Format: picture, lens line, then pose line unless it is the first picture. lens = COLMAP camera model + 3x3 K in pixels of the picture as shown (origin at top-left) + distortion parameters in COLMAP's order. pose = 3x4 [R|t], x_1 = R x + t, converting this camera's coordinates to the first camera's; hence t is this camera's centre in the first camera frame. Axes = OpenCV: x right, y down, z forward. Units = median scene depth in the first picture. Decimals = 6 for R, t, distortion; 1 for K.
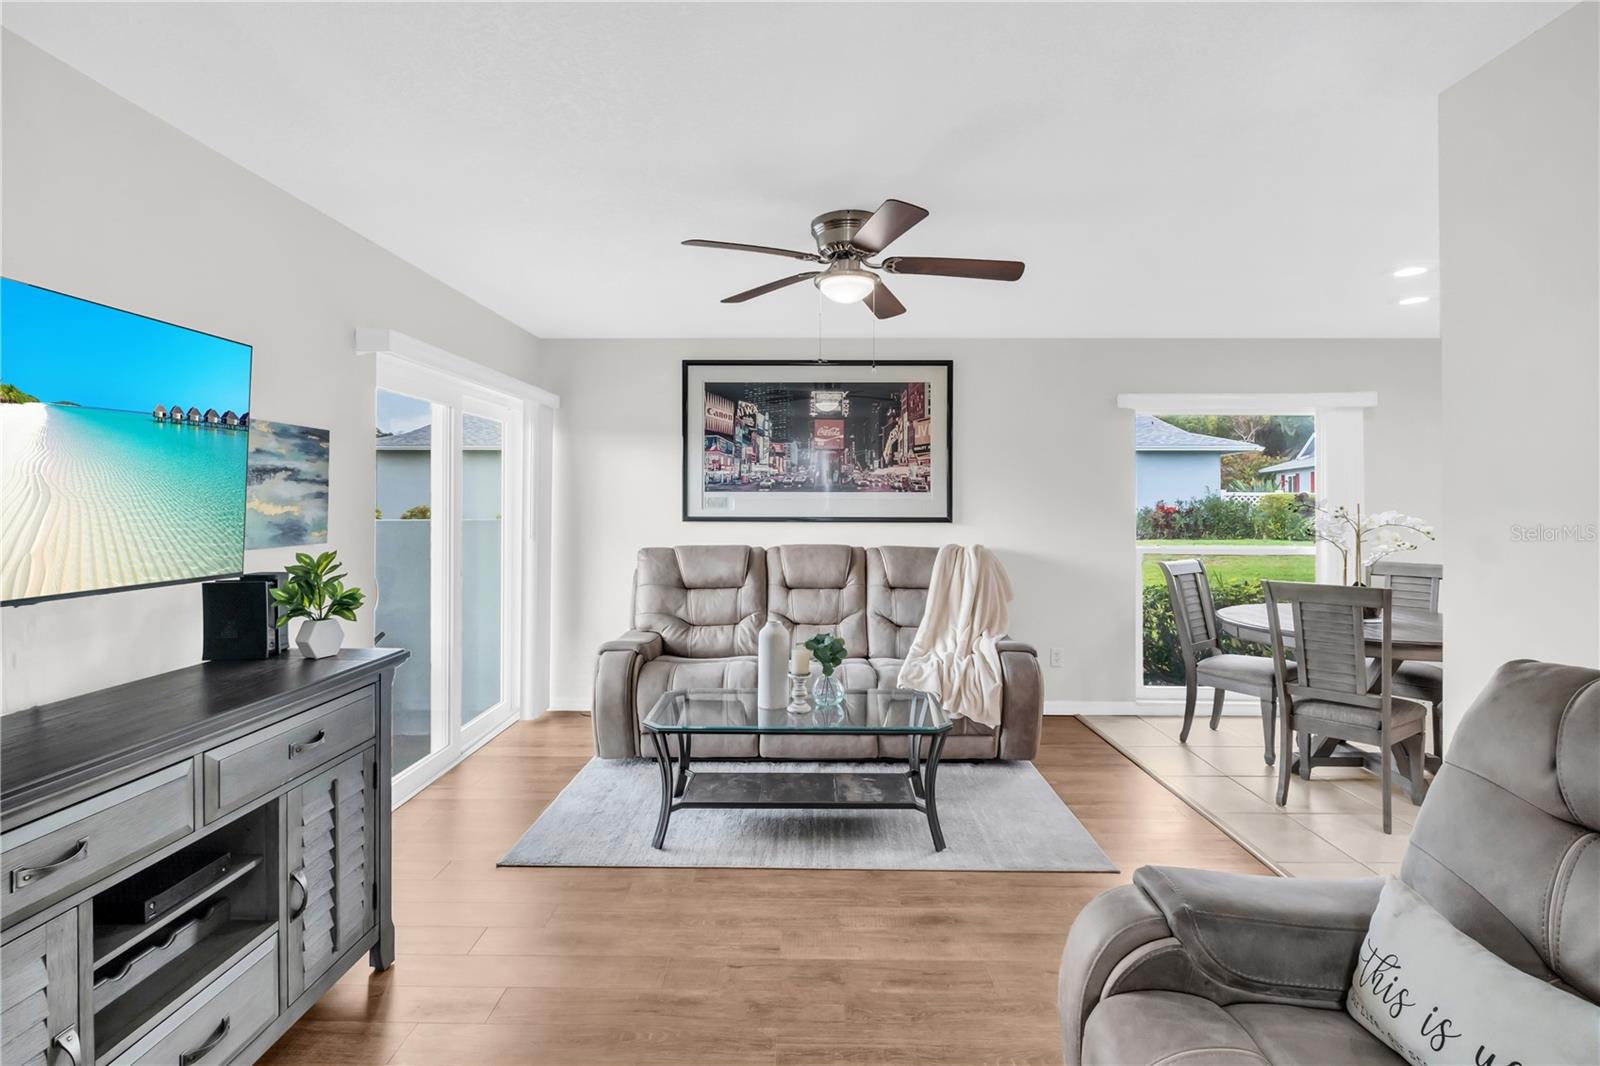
lens RADIAL K [[764.5, 0, 803.5], [0, 764.5, 496.2], [0, 0, 1]] dist [-0.003120, -0.000427]
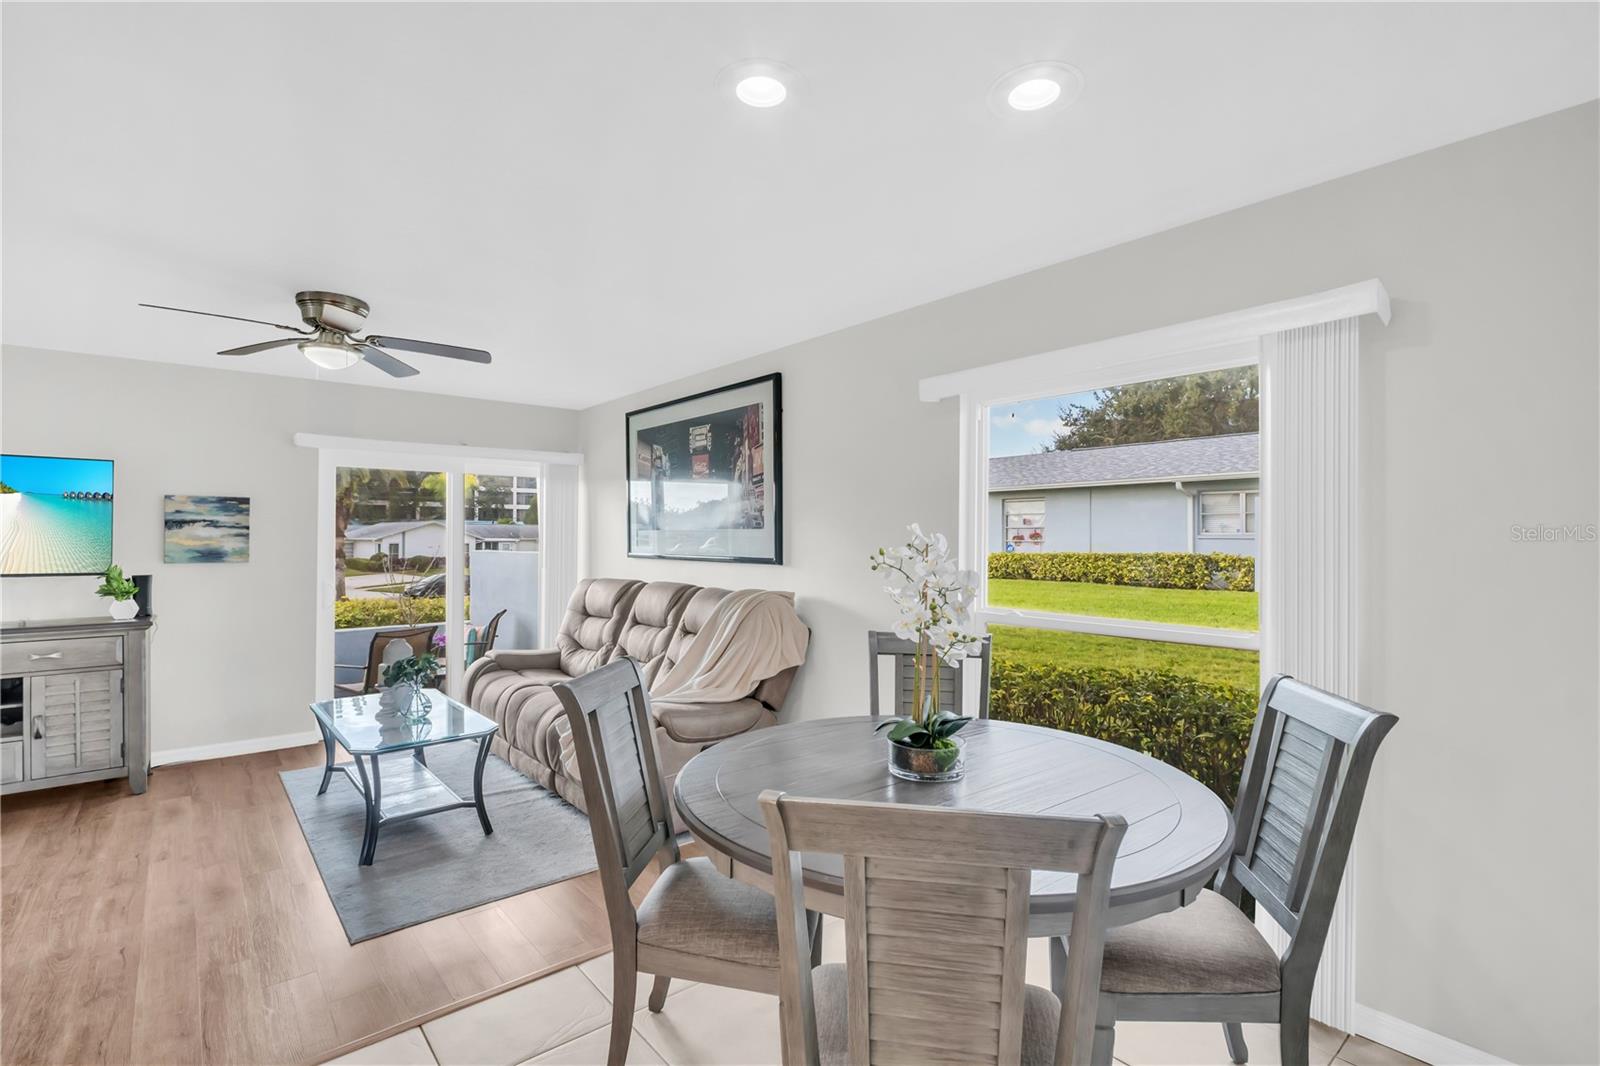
lens RADIAL K [[758.0, 0, 800.0], [0, 758.0, 533.0], [0, 0, 1]] dist [-0.002595, -0.000675]
pose [[0.642163, -0.005937, -0.766545, 1.496851], [0.002442, 0.999981, -0.005700, 0.007365], [0.766564, 0.001789, 0.642165, 0.848965]]
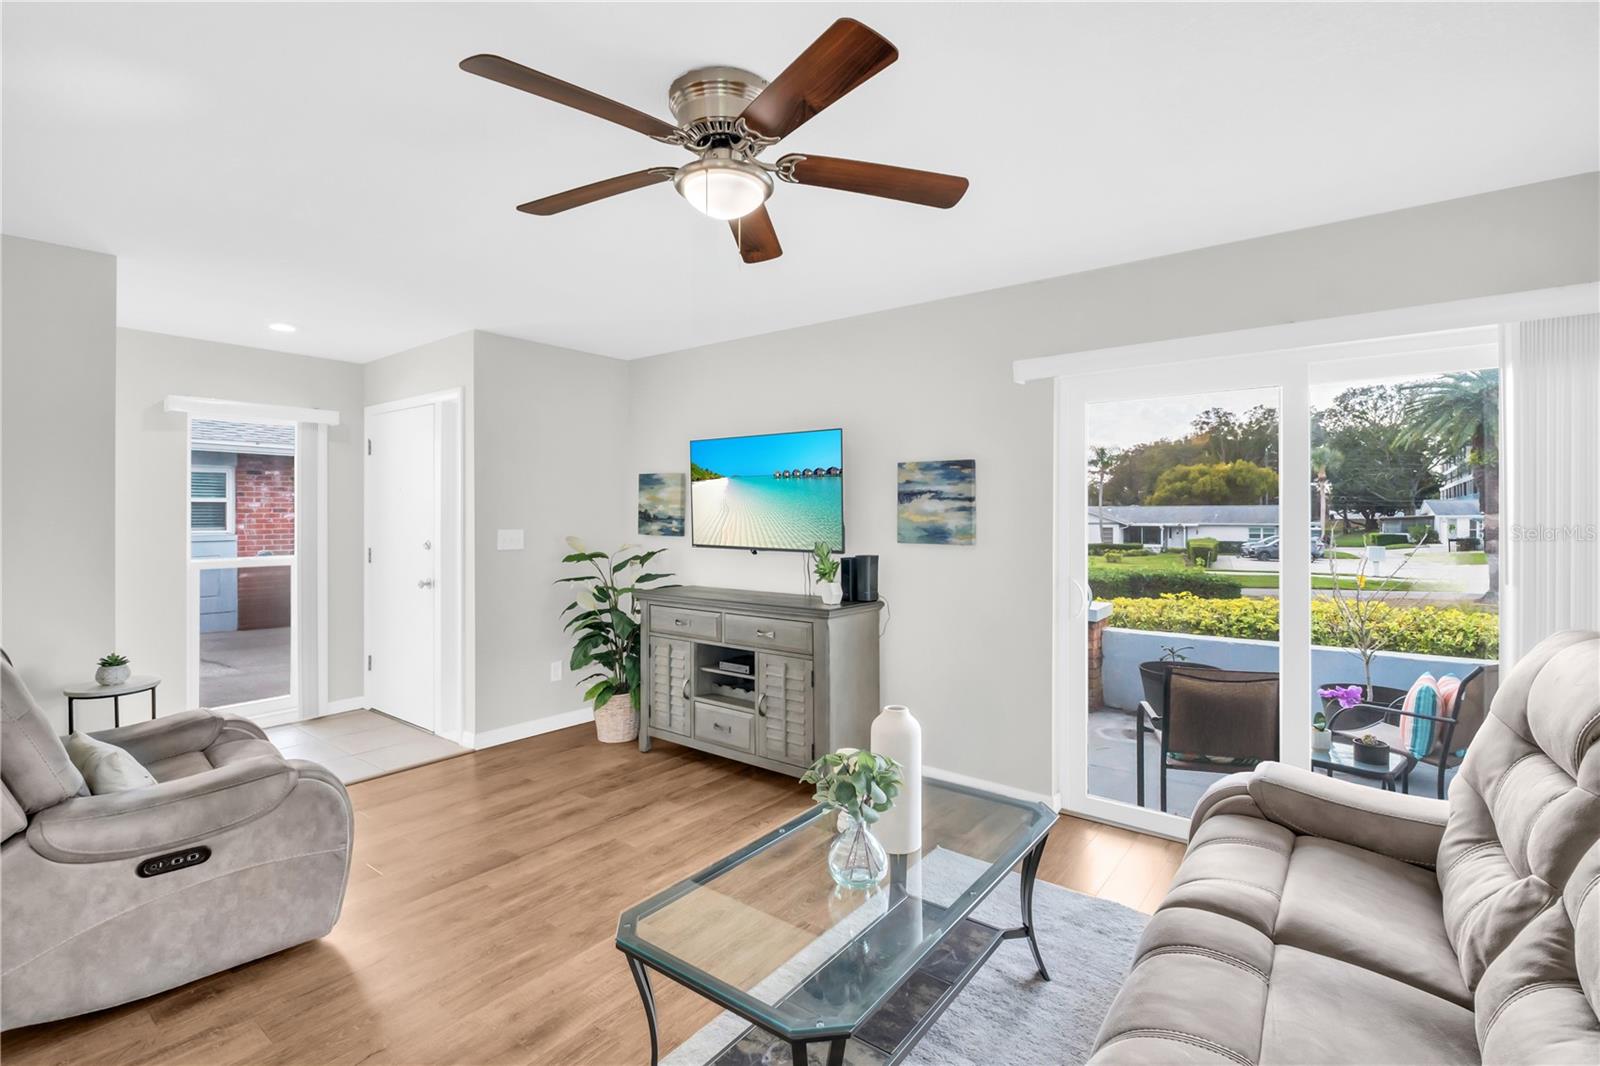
lens RADIAL K [[731.9, 0, 798.5], [0, 731.9, 521.5], [0, 0, 1]] dist [-0.002214, -0.000372]
pose [[-0.604332, -0.001909, -0.796731, 0.559778], [-0.001663, 0.999998, -0.001135, 0.022514], [0.796731, 0.000639, -0.604334, 1.513914]]
